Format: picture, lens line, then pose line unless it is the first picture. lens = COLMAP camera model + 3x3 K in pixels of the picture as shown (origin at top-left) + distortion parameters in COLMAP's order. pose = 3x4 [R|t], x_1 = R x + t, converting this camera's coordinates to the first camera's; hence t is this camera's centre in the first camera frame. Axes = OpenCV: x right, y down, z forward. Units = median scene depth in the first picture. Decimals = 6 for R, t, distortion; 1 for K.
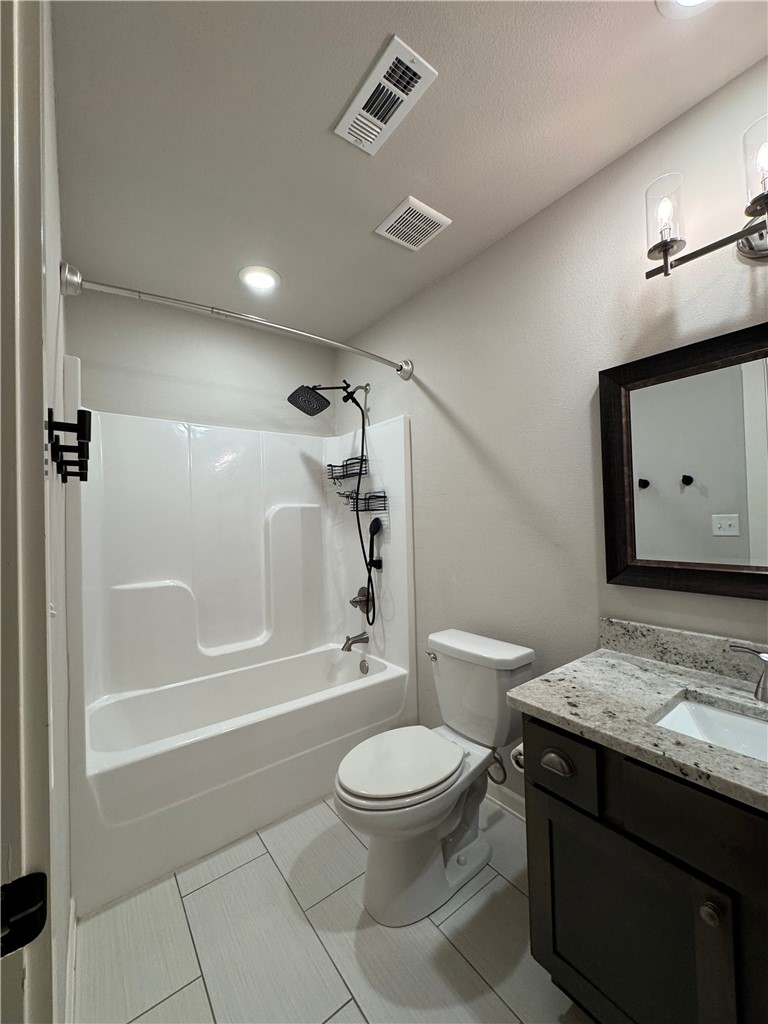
lens RADIAL K [[406.1, 0, 379.5], [0, 406.1, 511.6], [0, 0, 1]] dist [-0.002089, 0.000502]
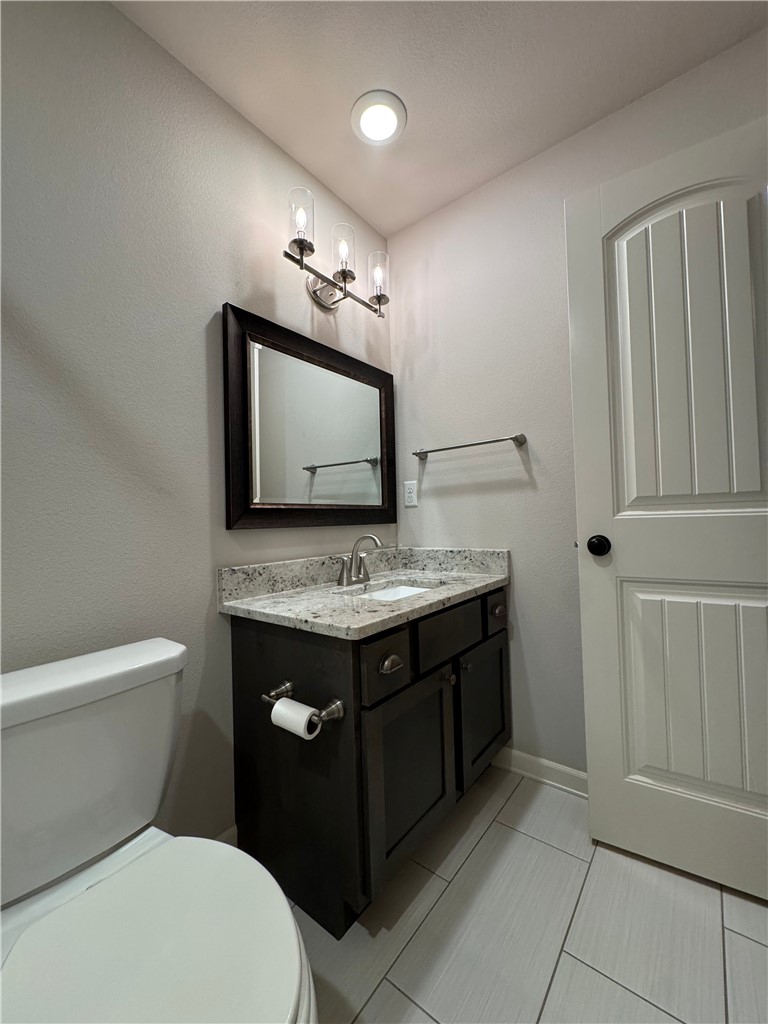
lens RADIAL K [[406.1, 0, 387.4], [0, 406.1, 513.5], [0, 0, 1]] dist [-0.002089, 0.000502]
pose [[-0.256933, 0.055121, 0.964856, -0.467357], [0.021492, 0.998451, -0.051317, 0.213048], [-0.966190, 0.007552, -0.257720, 0.973192]]
